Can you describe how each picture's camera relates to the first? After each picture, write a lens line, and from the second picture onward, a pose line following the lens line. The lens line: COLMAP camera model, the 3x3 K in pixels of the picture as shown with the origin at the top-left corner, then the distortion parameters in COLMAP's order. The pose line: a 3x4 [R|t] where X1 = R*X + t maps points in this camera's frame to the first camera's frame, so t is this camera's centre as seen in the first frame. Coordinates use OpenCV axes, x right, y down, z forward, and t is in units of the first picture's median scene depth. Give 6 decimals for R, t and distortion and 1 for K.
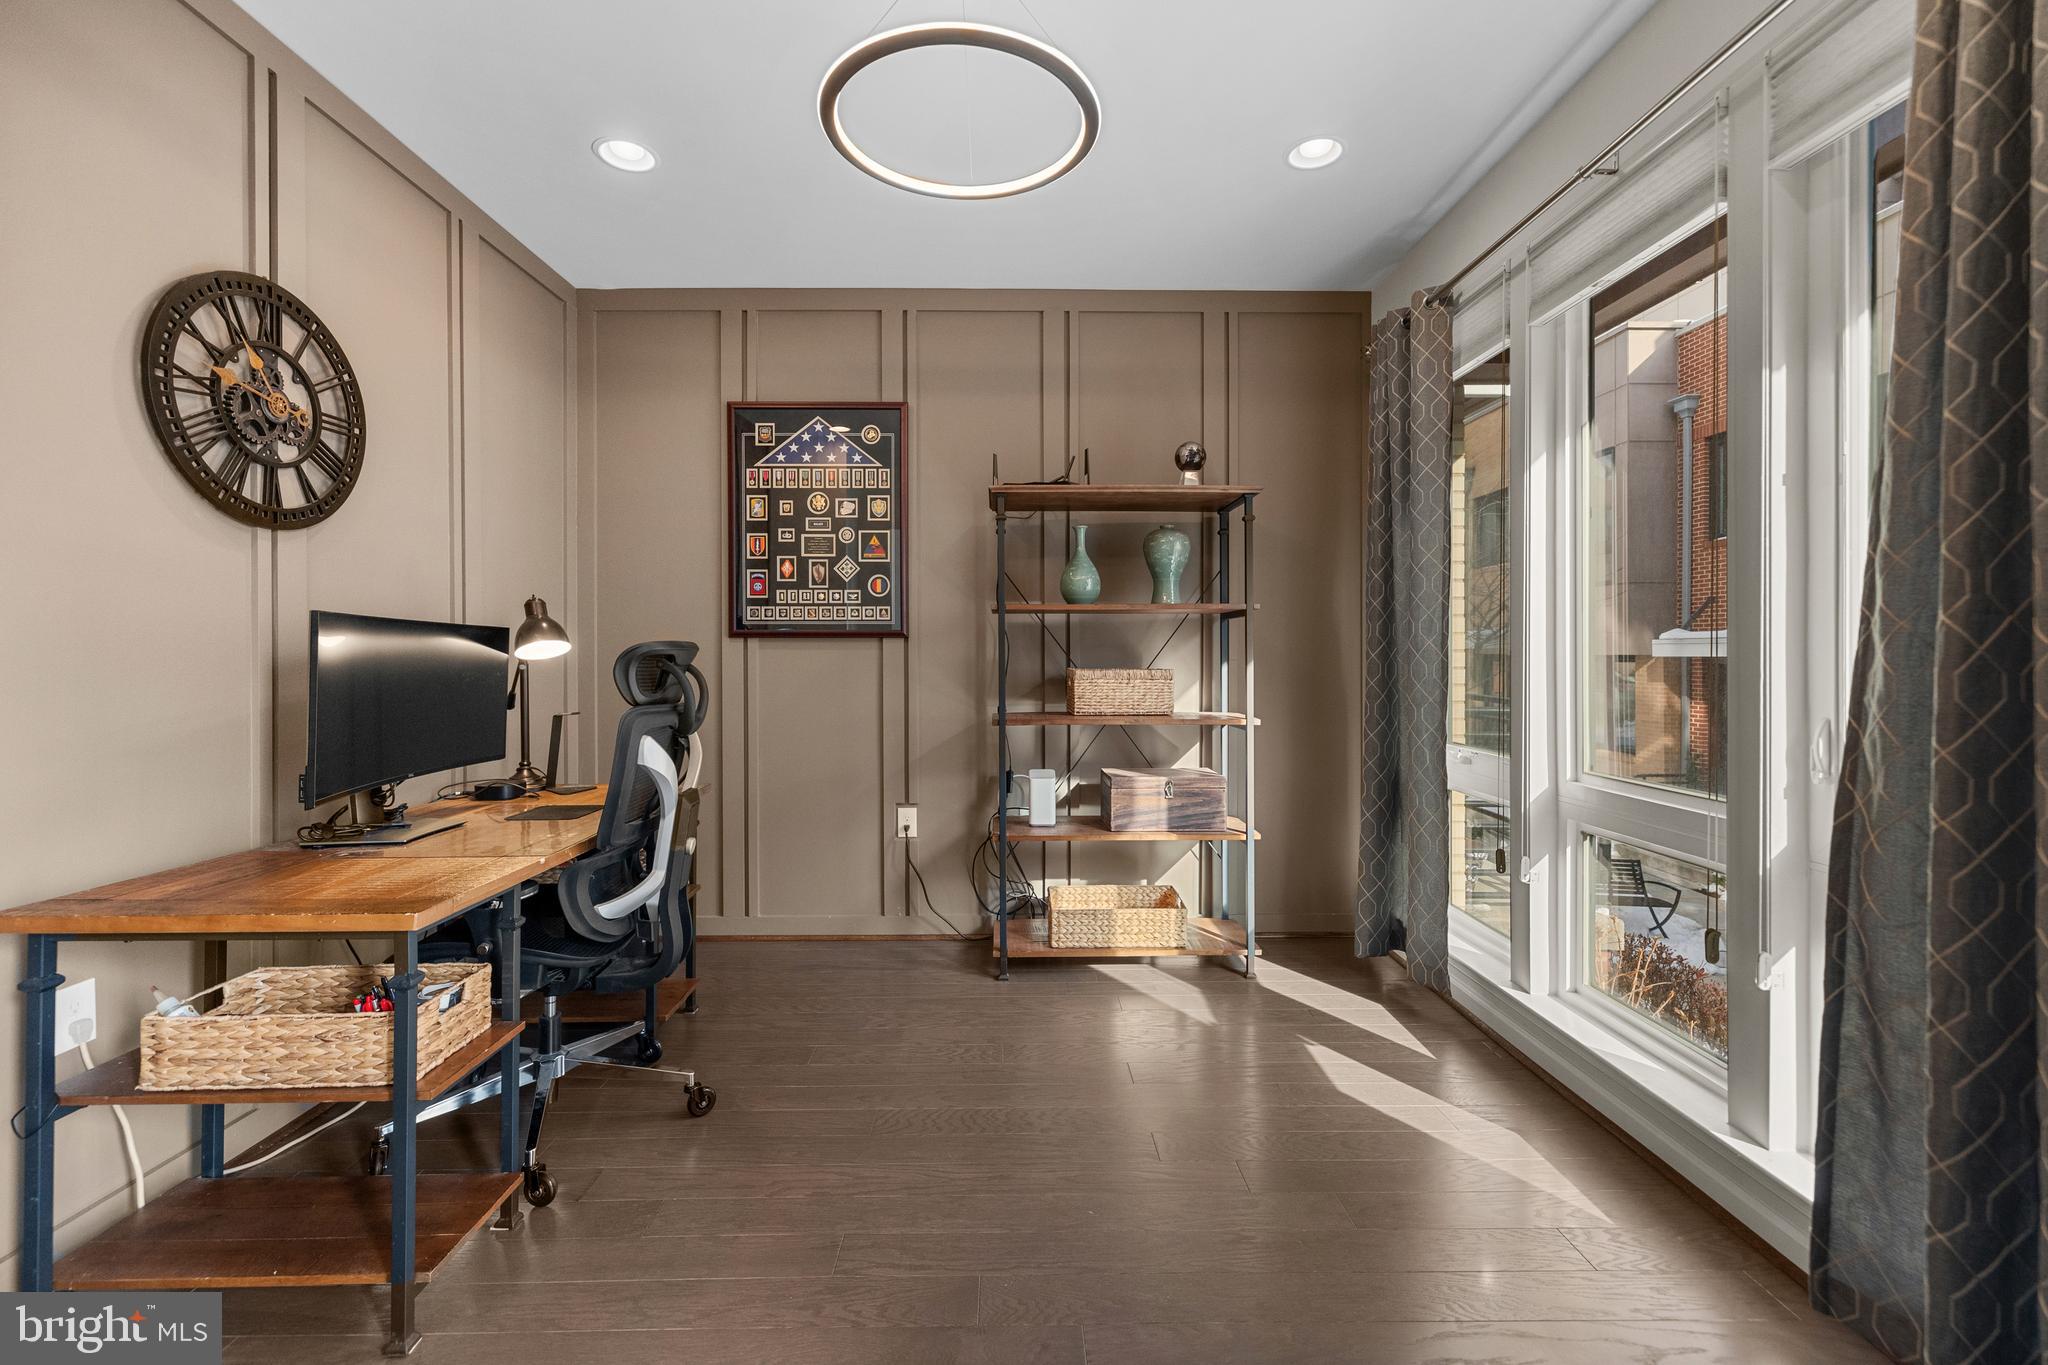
lens RADIAL K [[867.3, 0, 1019.2], [0, 867.3, 657.6], [0, 0, 1]] dist [-0.000039, 0.000482]
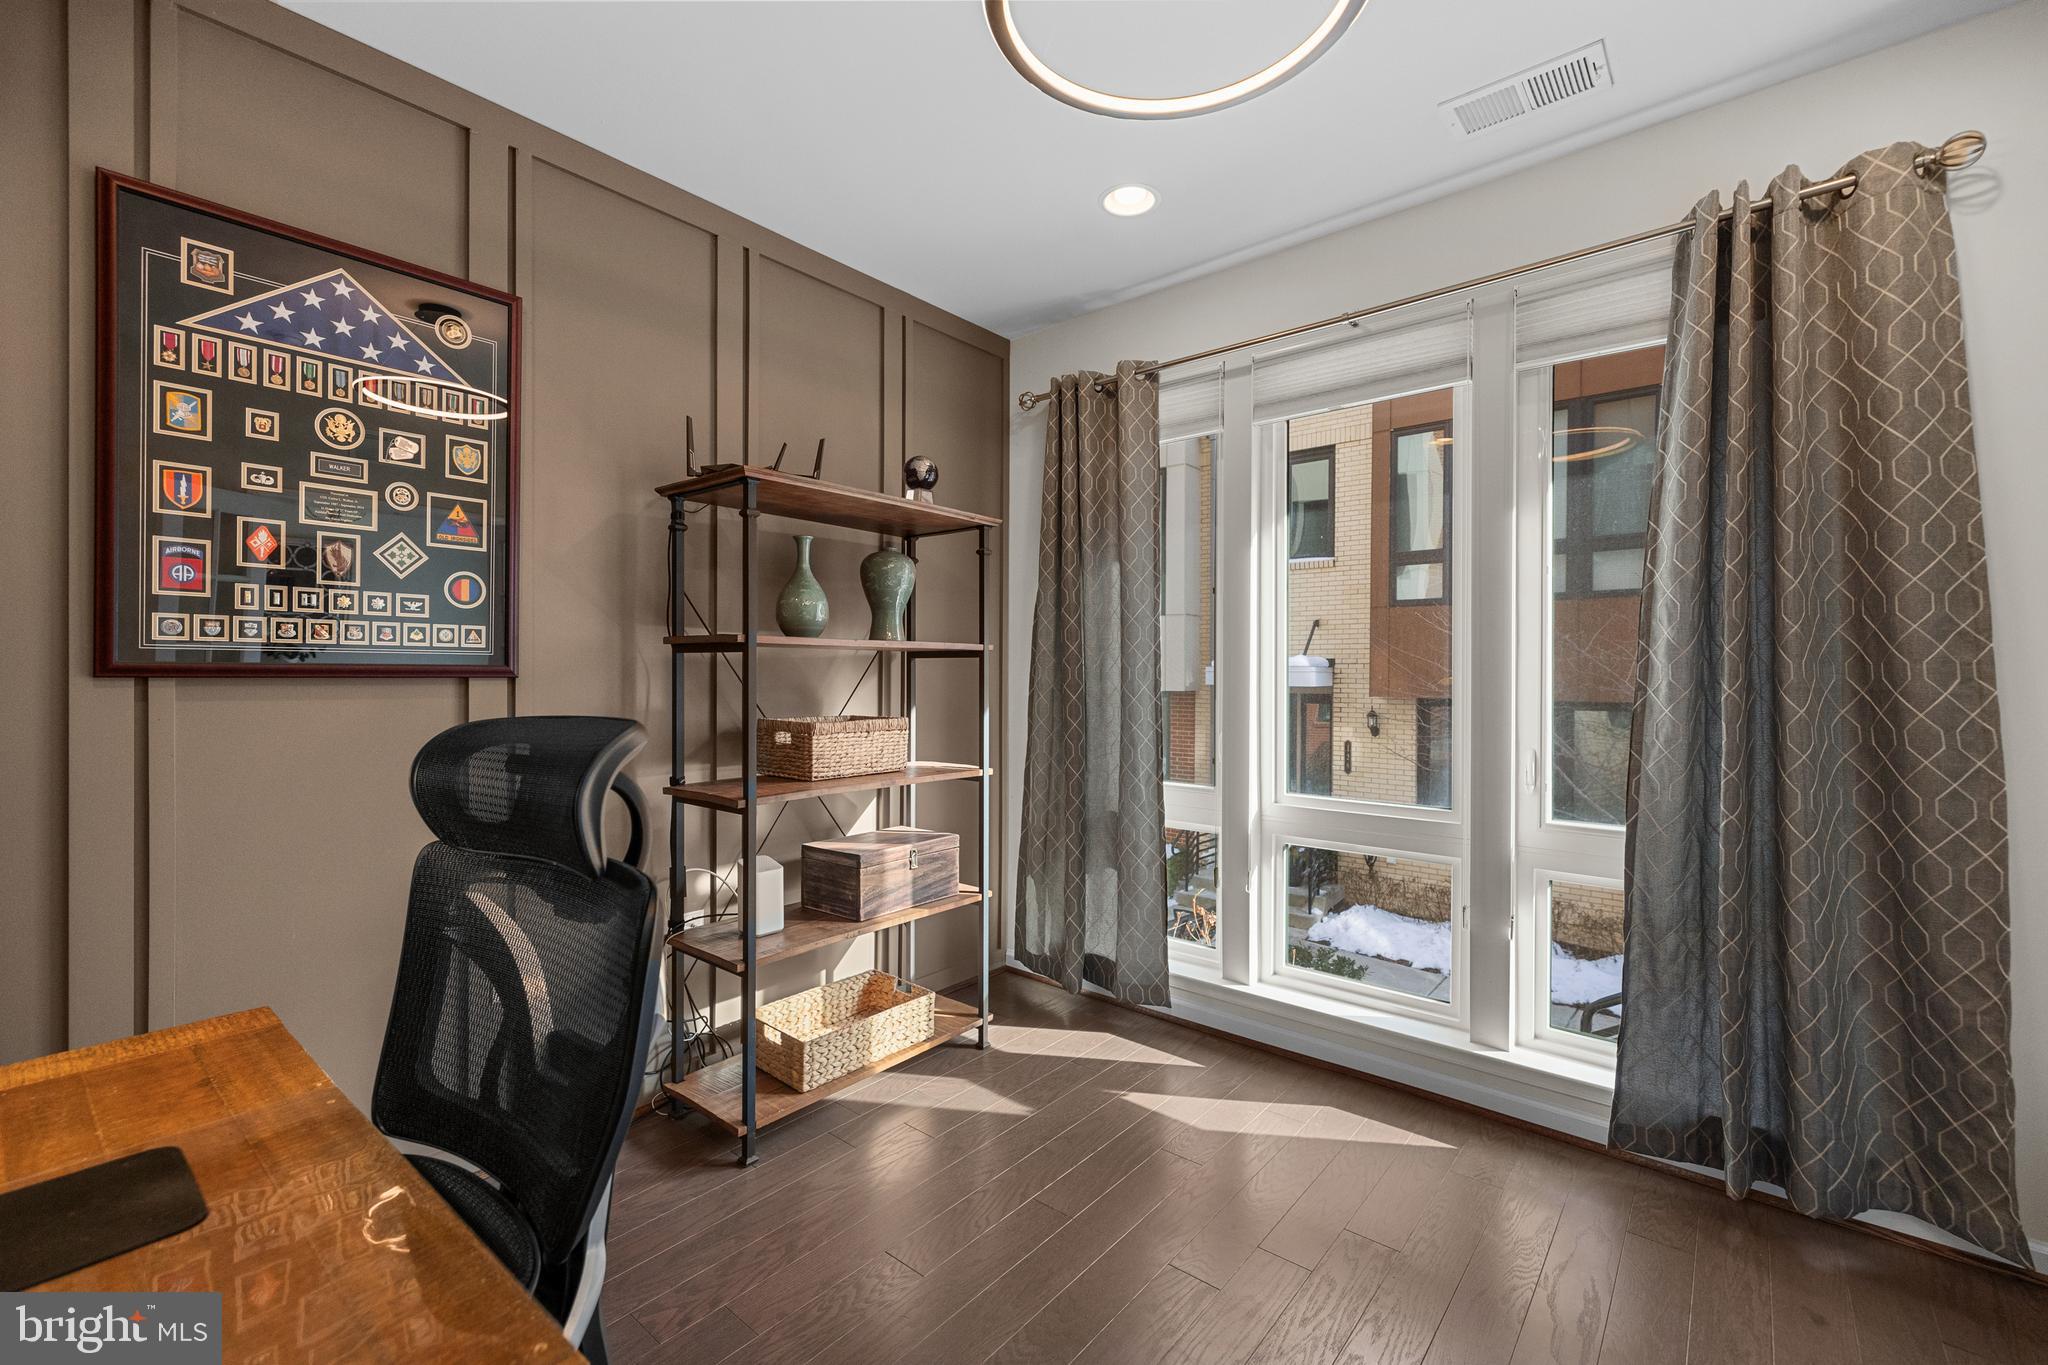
lens RADIAL K [[867.3, 0, 1022.9], [0, 867.3, 677.0], [0, 0, 1]] dist [-0.000039, 0.000482]
pose [[0.652354, 0.000861, 0.757914, -0.415018], [-0.002444, 0.999997, 0.000967, -0.028626], [-0.757910, -0.002483, 0.652354, 0.370000]]
